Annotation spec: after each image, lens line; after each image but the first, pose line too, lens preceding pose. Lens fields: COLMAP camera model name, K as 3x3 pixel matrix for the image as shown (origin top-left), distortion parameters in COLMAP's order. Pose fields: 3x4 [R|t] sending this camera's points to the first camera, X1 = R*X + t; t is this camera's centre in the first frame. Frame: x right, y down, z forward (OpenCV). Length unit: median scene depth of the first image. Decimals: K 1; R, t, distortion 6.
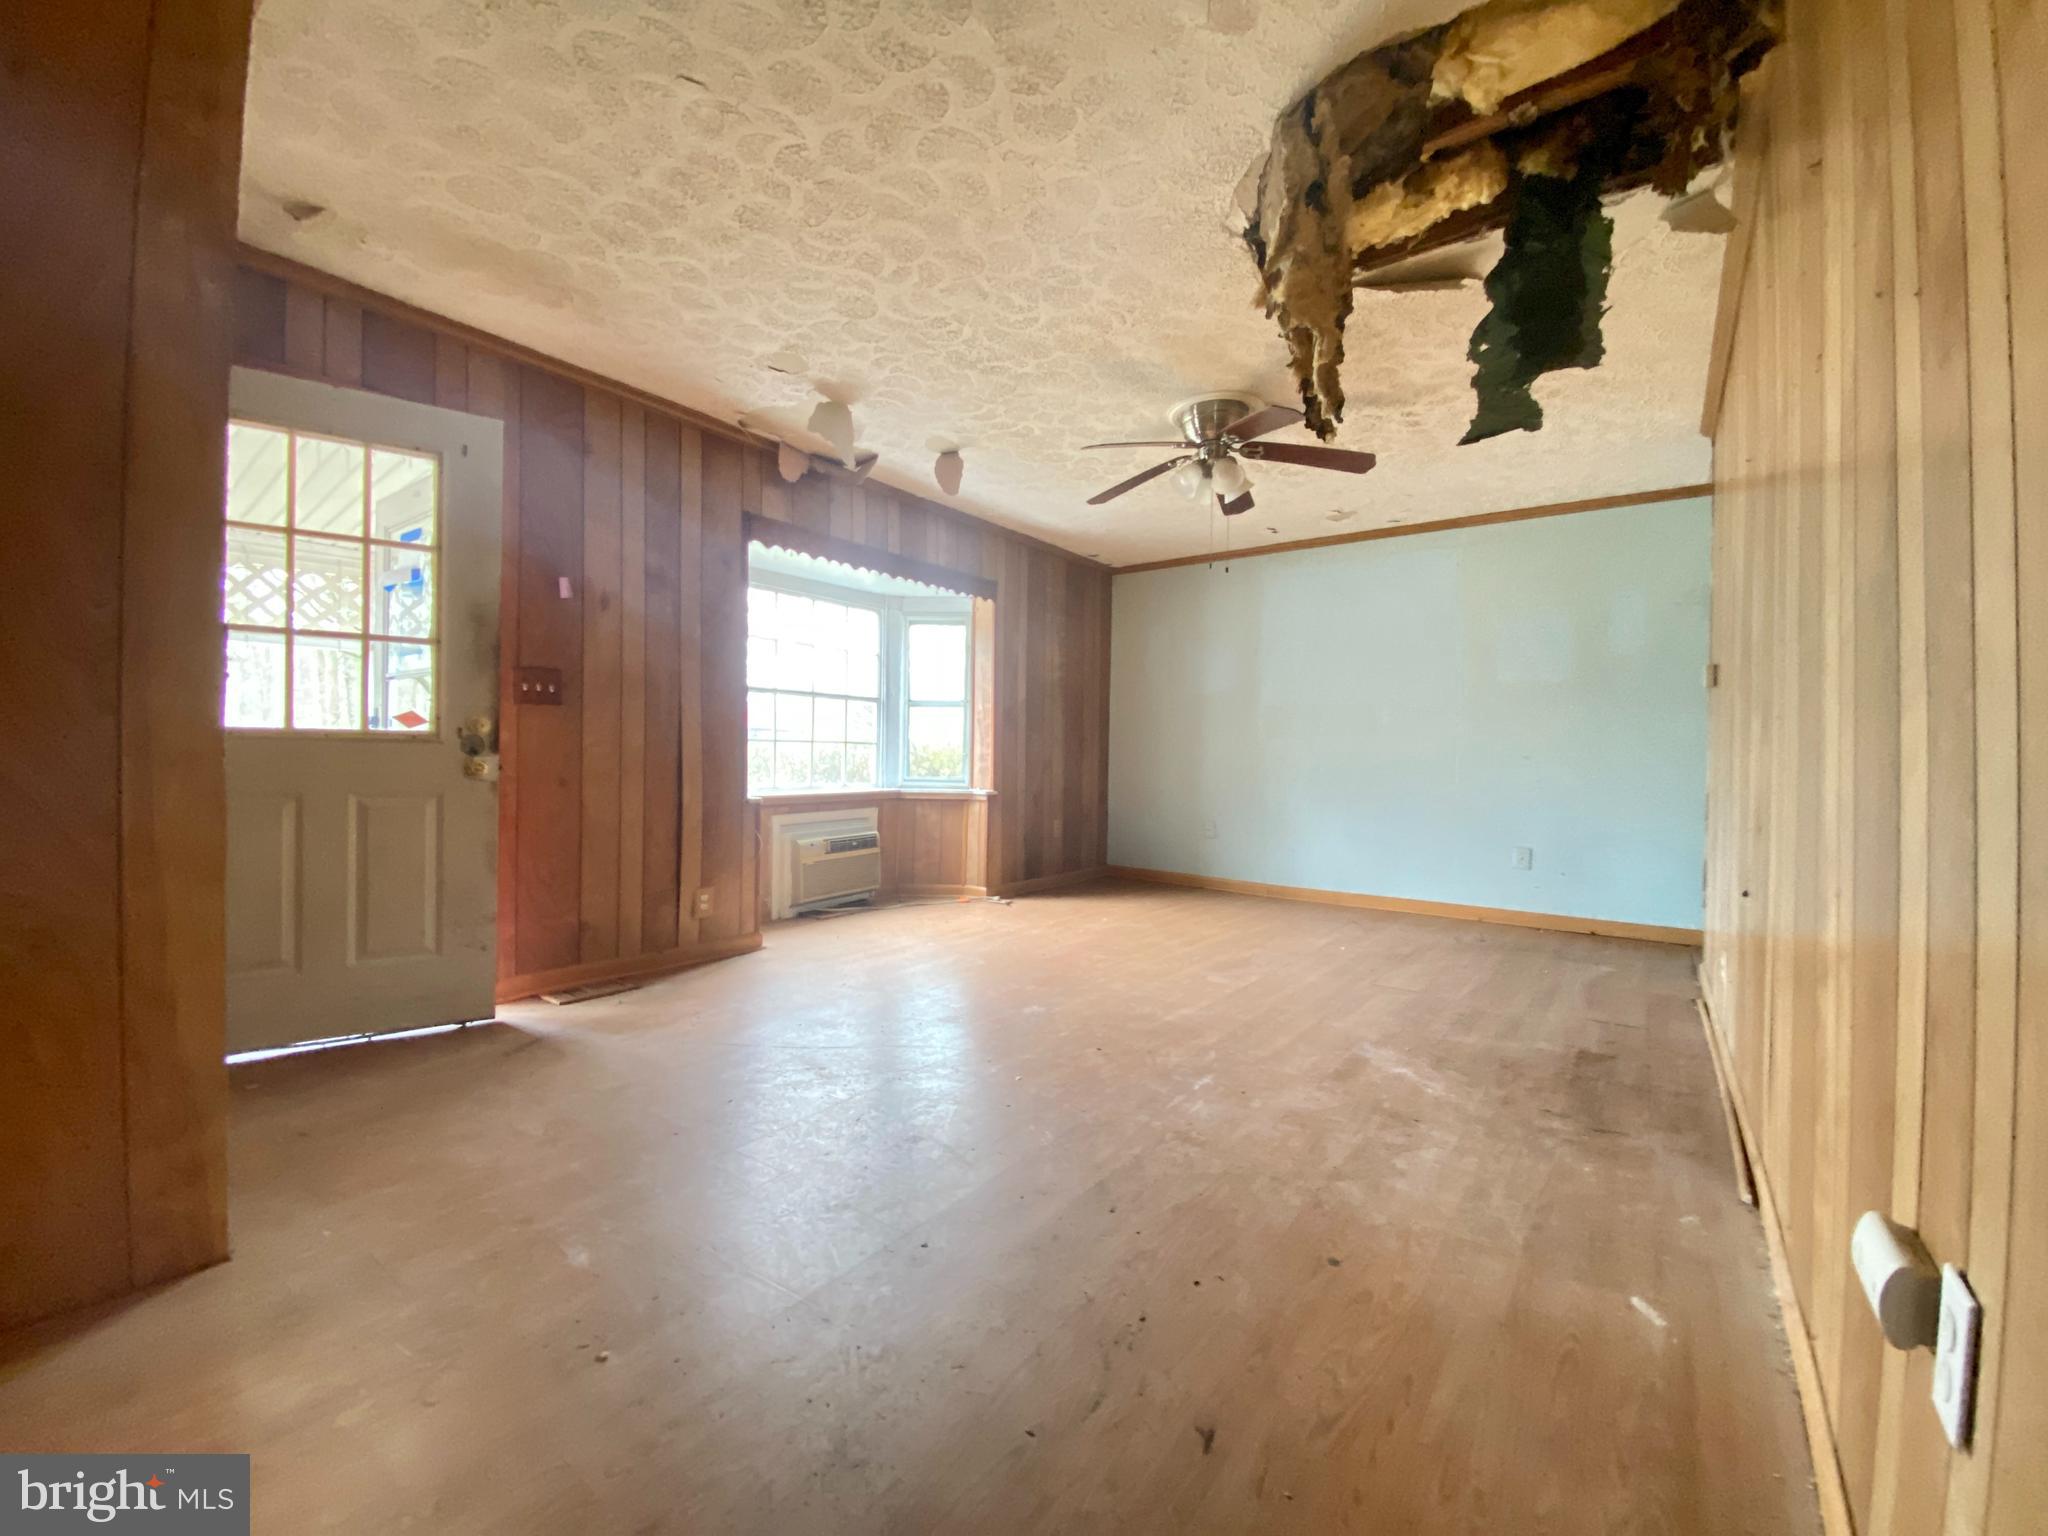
lens RADIAL K [[825.4, 0, 1014.3], [0, 825.4, 771.0], [0, 0, 1]] dist [0.017082, -0.018954]
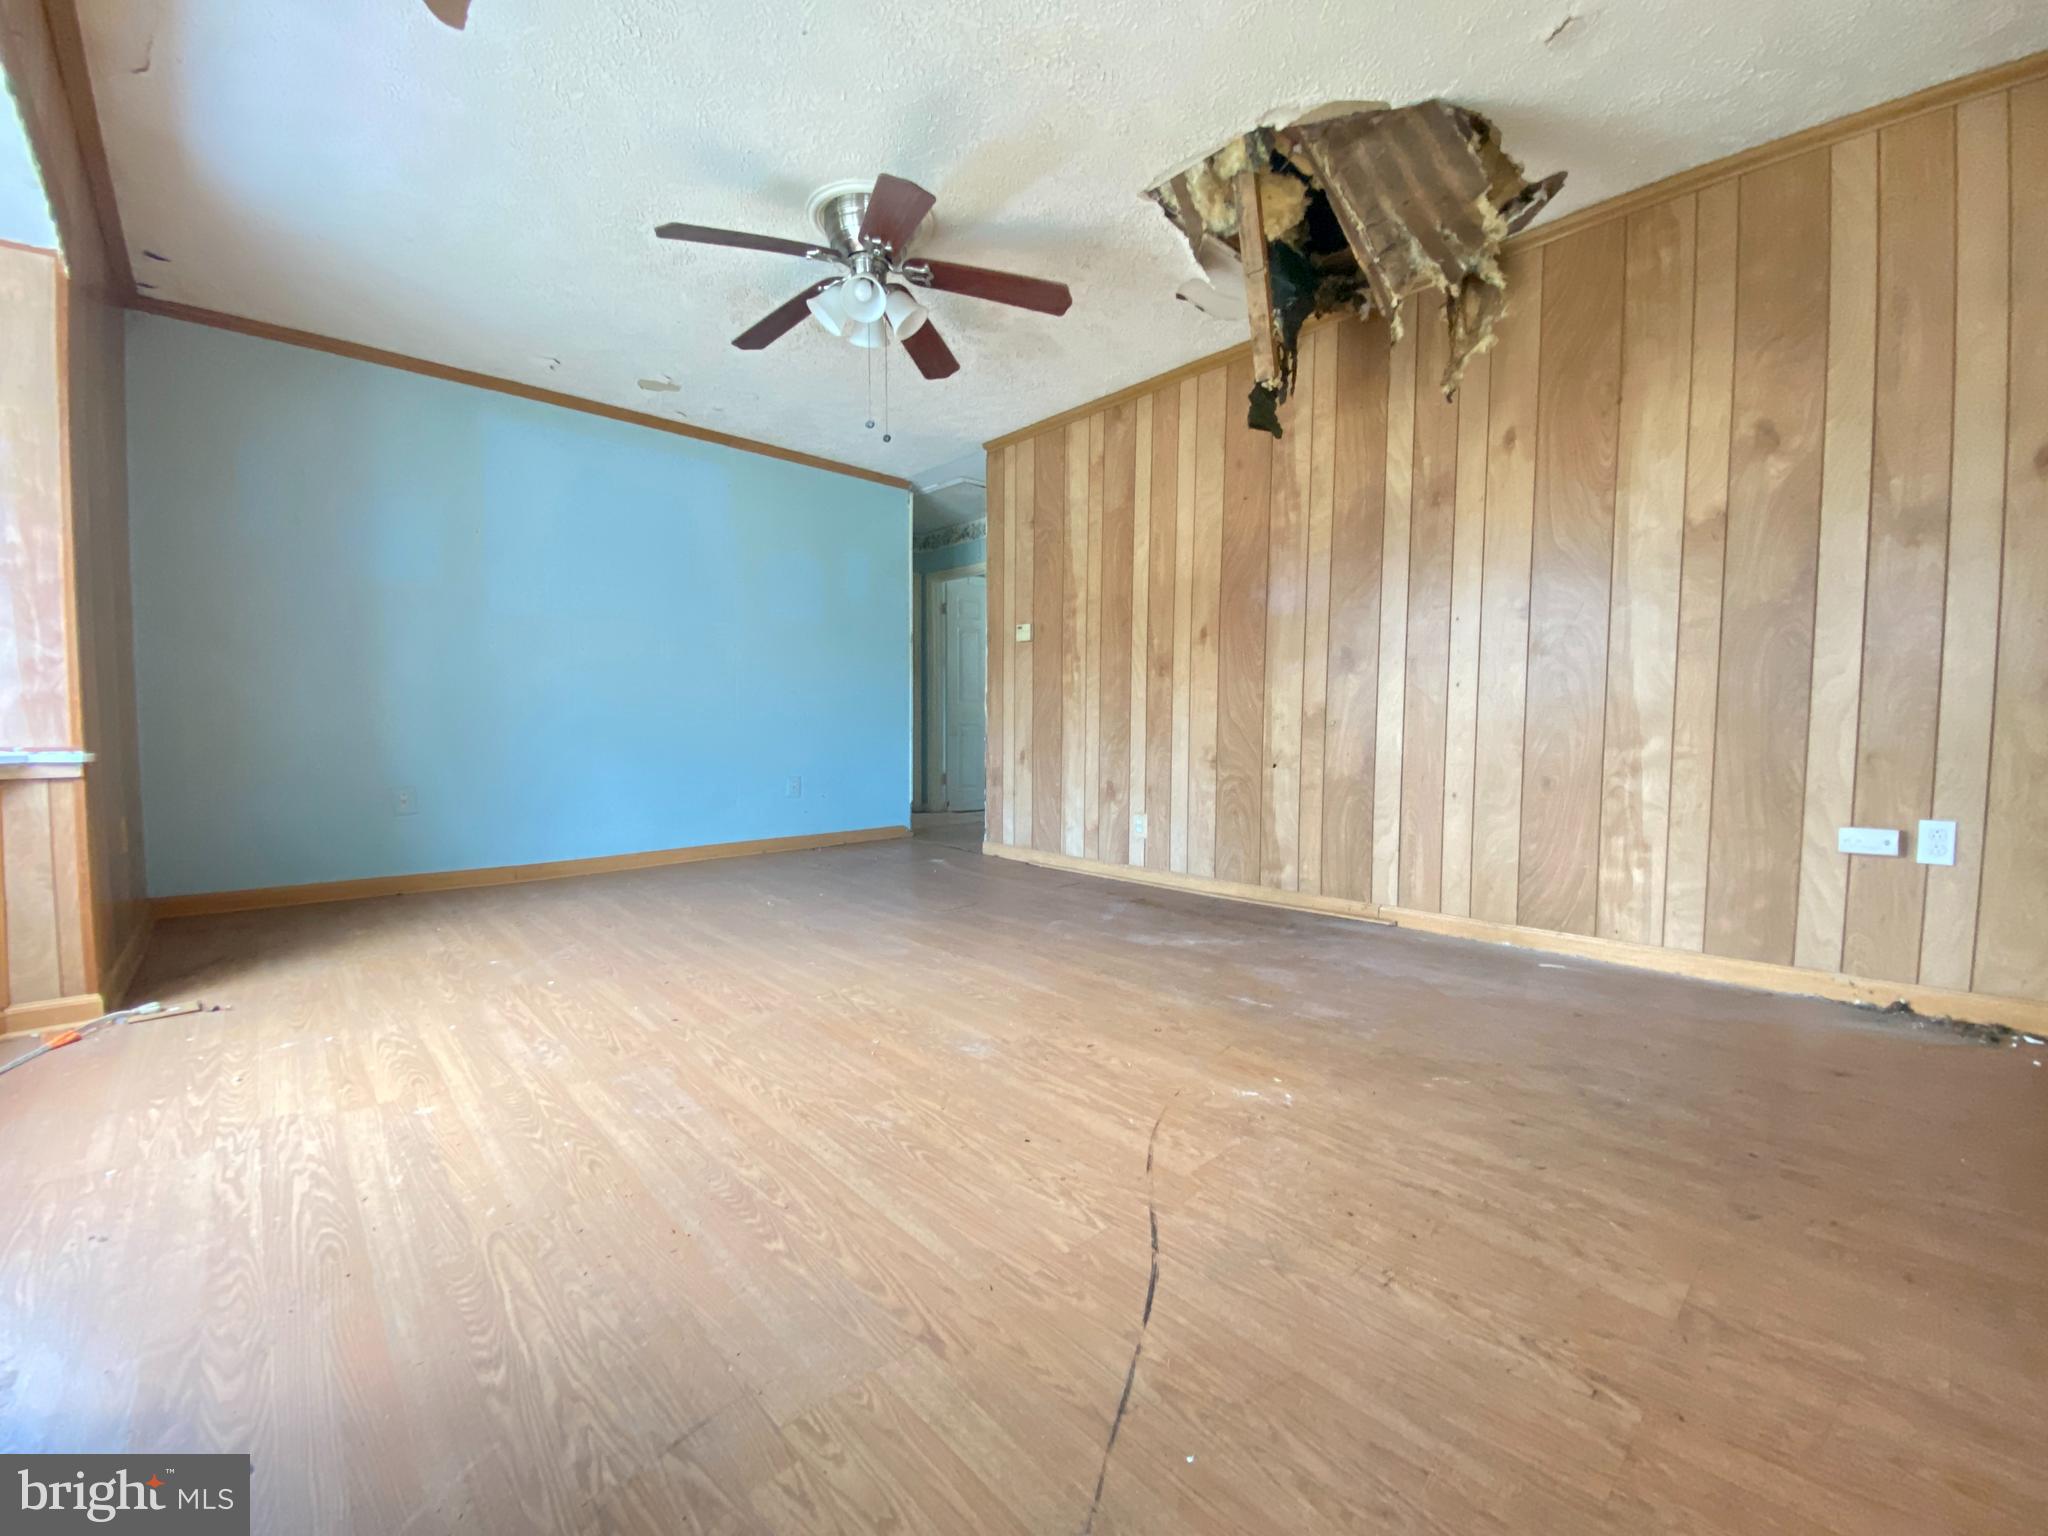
lens RADIAL K [[821.4, 0, 985.6], [0, 821.4, 775.2], [0, 0, 1]] dist [0.017638, -0.000007]
pose [[0.180710, -0.078997, 0.980359, -0.610623], [0.016388, 0.996873, 0.077307, 0.022086], [-0.983400, 0.002096, 0.181439, 0.902656]]
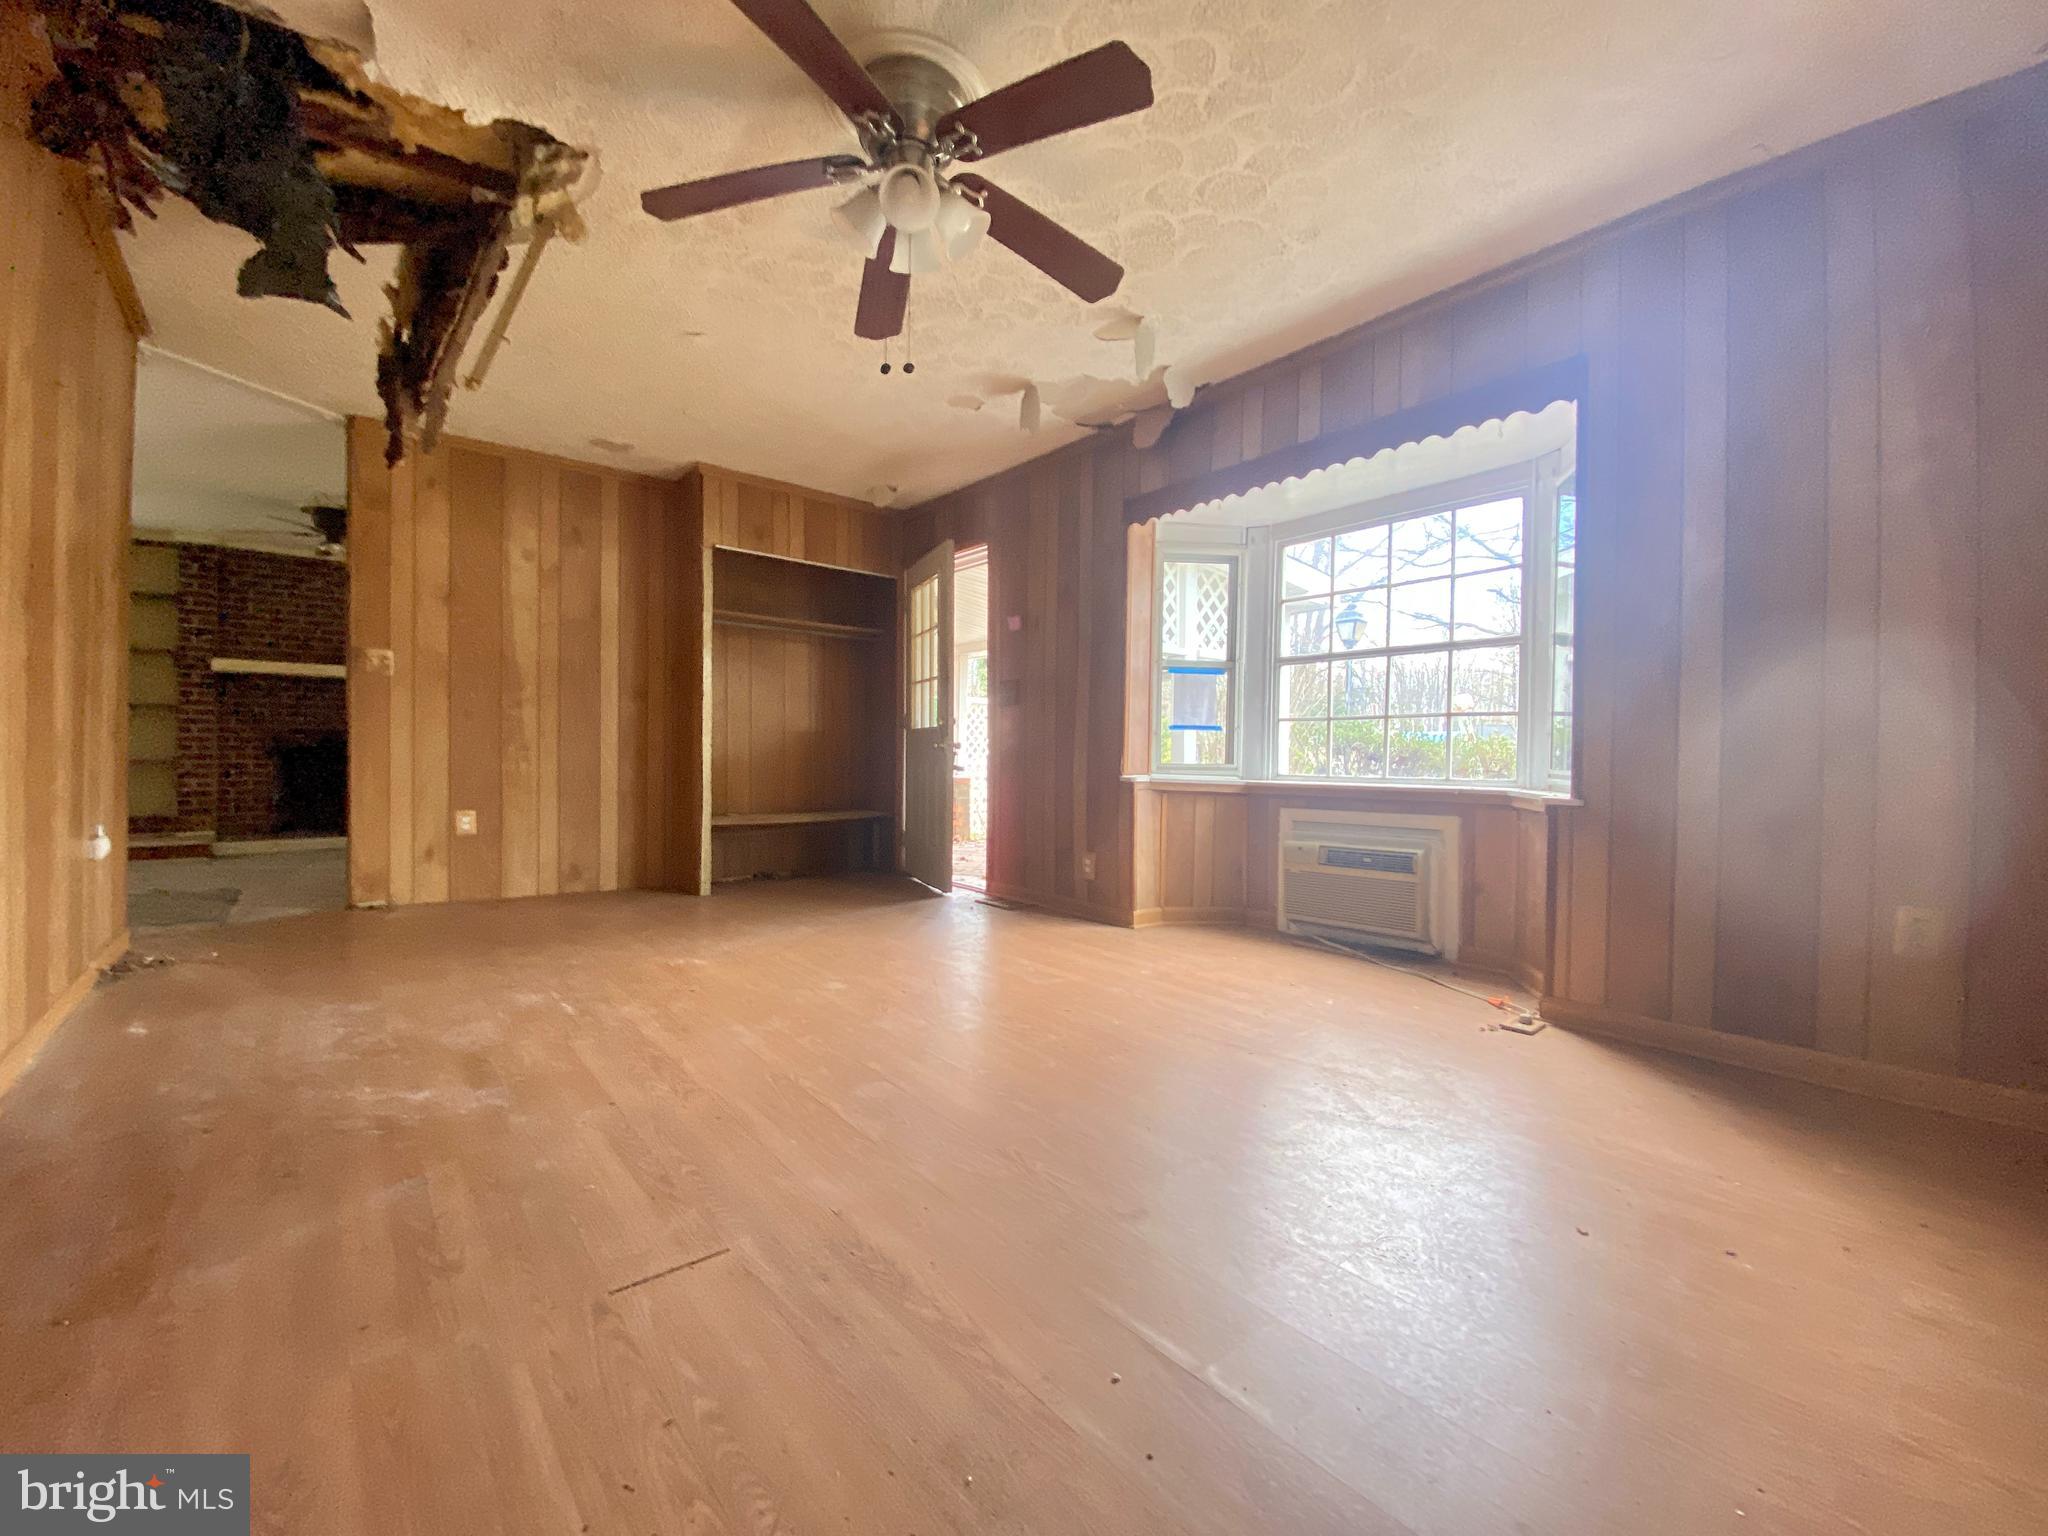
lens RADIAL K [[820.4, 0, 988.8], [0, 820.4, 743.9], [0, 0, 1]] dist [0.000414, -0.006945]
pose [[-0.222078, -0.018864, -0.974846, 0.929722], [-0.036843, 0.999261, -0.010944, 0.015666], [0.974333, 0.033486, -0.222609, 1.411214]]
